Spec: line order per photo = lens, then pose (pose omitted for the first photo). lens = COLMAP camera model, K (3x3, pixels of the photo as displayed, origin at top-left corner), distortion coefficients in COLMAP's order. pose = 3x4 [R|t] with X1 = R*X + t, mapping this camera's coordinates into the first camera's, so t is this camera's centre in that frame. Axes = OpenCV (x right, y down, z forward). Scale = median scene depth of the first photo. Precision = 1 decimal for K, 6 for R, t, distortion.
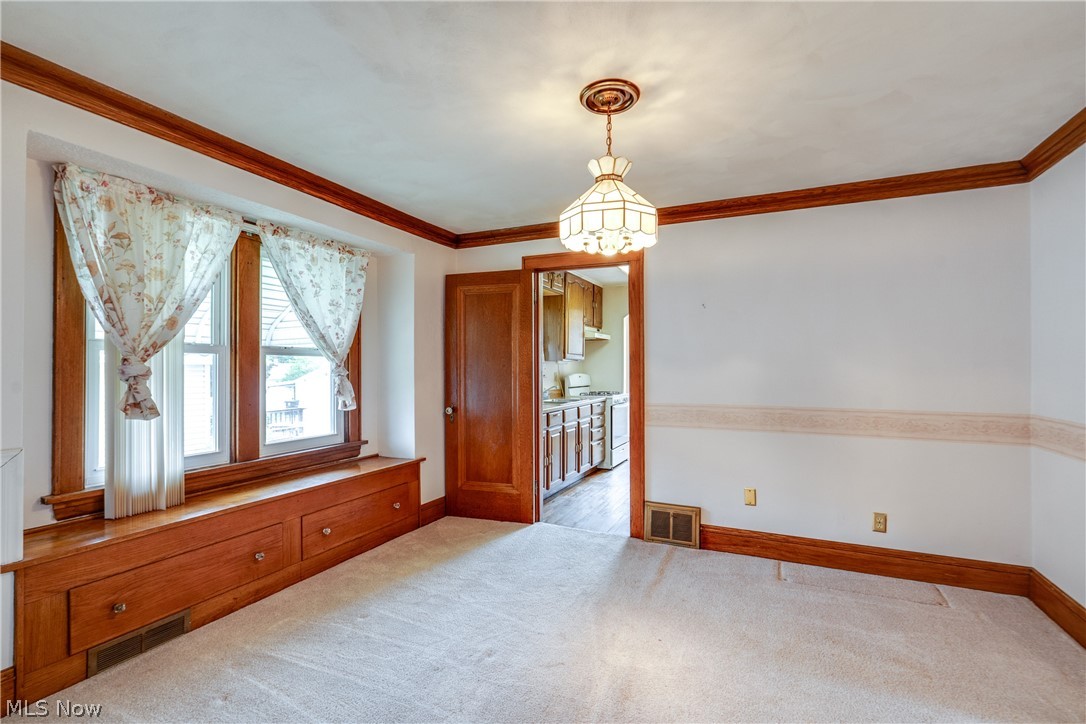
lens RADIAL K [[494.7, 0, 543.0], [0, 494.7, 362.0], [0, 0, 1]] dist [-0.000071, 0.000041]
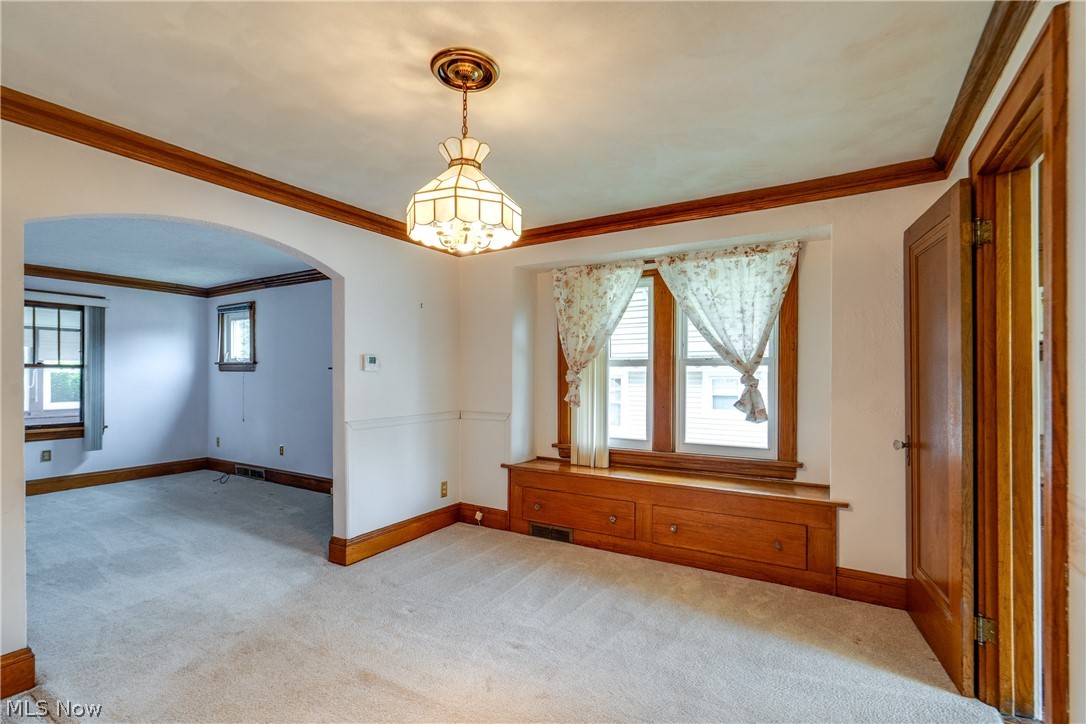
lens RADIAL K [[499.6, 0, 547.4], [0, 499.6, 370.9], [0, 0, 1]] dist [0.002645, 0.000453]
pose [[-0.102040, -0.007626, -0.994751, 0.540966], [0.011265, 0.999898, -0.008821, 0.003177], [0.994717, -0.012106, -0.101944, 0.666348]]
